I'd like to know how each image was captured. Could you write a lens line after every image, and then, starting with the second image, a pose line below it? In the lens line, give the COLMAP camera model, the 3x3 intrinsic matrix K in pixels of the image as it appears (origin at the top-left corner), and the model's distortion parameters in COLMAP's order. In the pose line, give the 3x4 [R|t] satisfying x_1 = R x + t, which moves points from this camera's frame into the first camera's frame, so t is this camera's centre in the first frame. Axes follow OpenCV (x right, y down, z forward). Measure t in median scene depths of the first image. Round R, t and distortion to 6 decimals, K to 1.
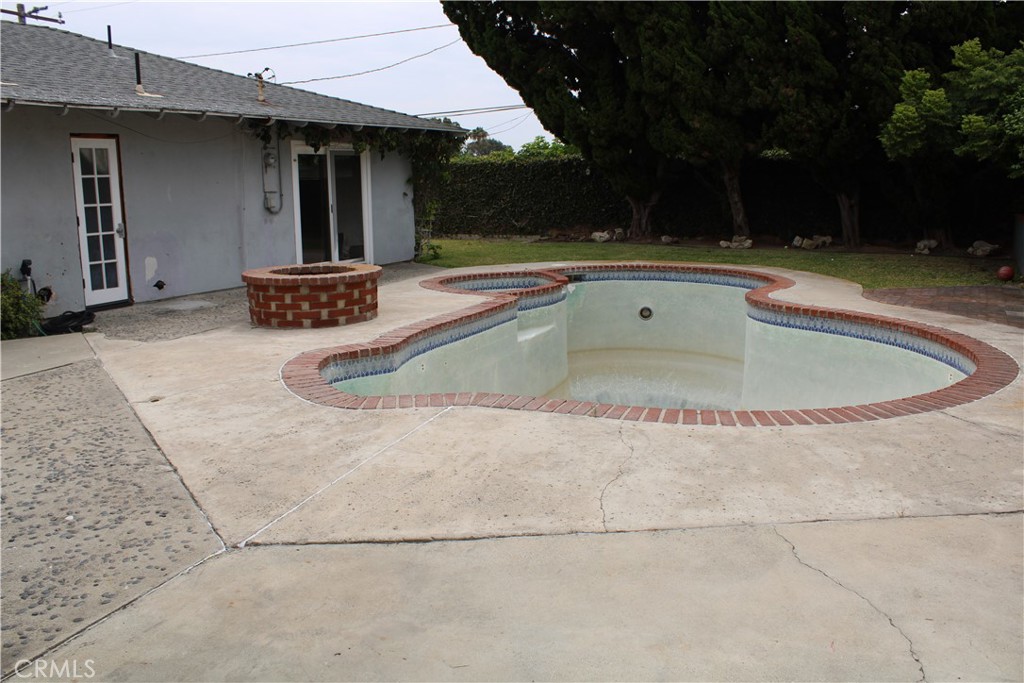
lens RADIAL K [[845.2, 0, 512.0], [0, 845.2, 341.5], [0, 0, 1]] dist [-0.163651, 0.133902]
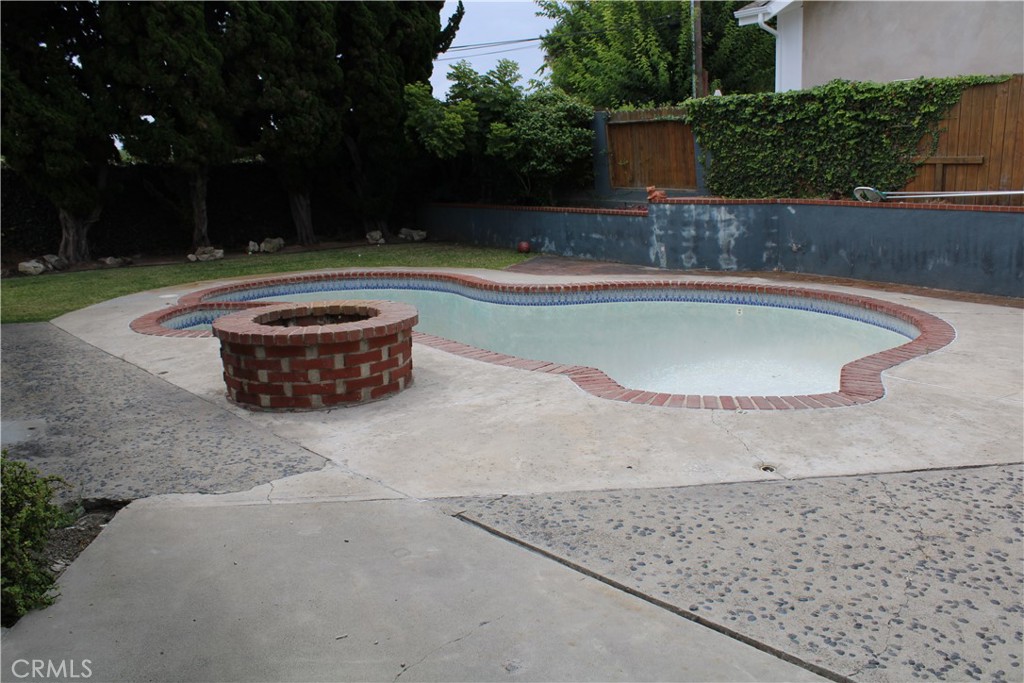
lens RADIAL K [[845.2, 0, 512.0], [0, 845.2, 341.5], [0, 0, 1]] dist [-0.163651, 0.133902]
pose [[0.450305, -0.180729, 0.874392, -0.474404], [0.188462, 0.976476, 0.104772, -0.067117], [-0.872758, 0.117611, 0.473773, 0.335372]]
